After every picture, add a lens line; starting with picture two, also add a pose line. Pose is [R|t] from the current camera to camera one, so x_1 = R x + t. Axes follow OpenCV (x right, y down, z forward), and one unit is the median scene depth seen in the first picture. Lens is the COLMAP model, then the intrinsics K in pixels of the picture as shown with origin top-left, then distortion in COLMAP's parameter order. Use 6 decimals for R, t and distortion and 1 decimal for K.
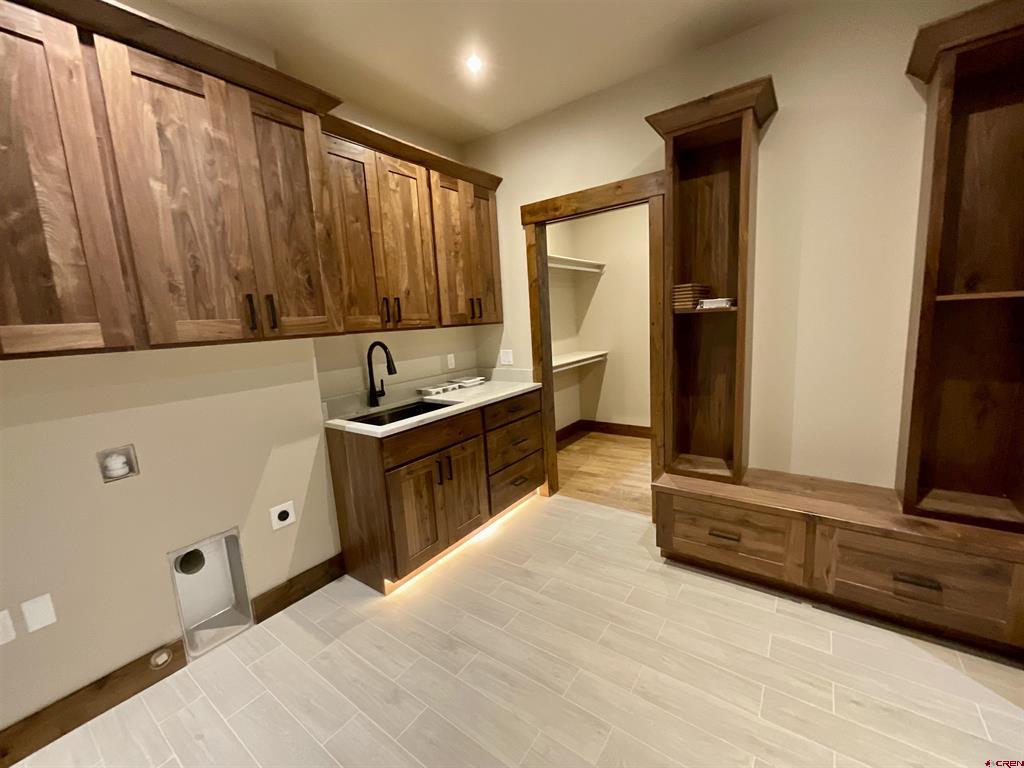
lens RADIAL K [[417.9, 0, 510.7], [0, 417.9, 383.6], [0, 0, 1]] dist [0.001994, -0.000042]
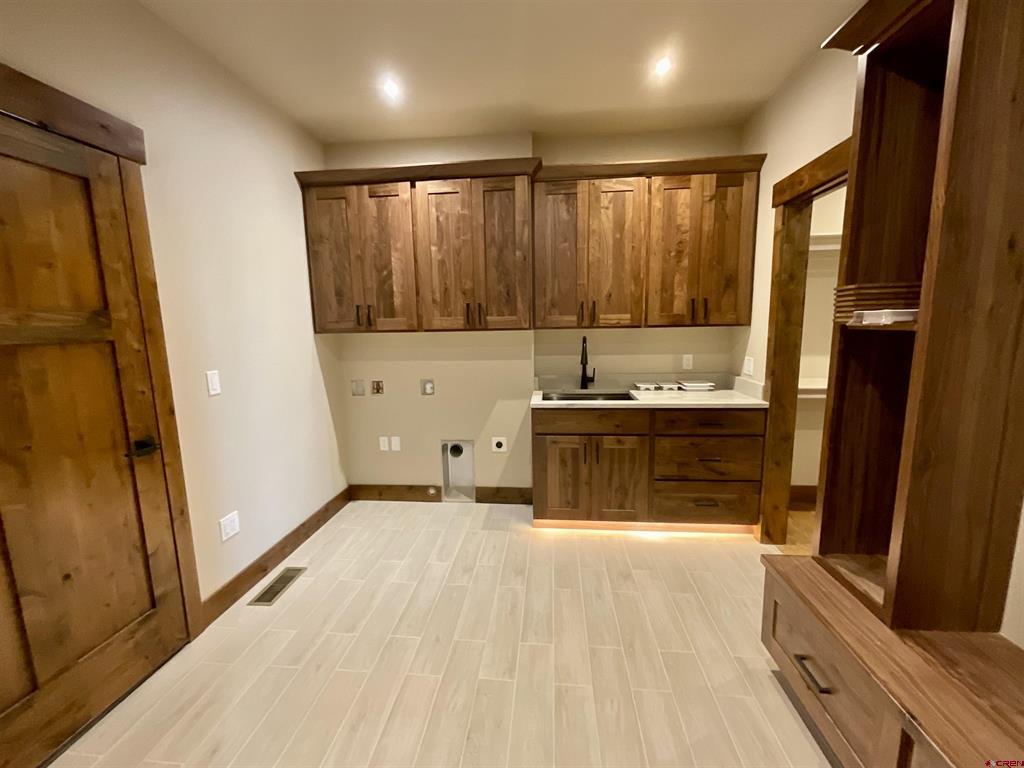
lens RADIAL K [[417.9, 0, 511.8], [0, 417.9, 383.3], [0, 0, 1]] dist [0.001994, -0.000042]
pose [[0.509816, 0.172633, -0.842785, 0.709682], [-0.142794, 0.983050, 0.114985, -0.085821], [0.848350, 0.061723, 0.525826, 0.214734]]
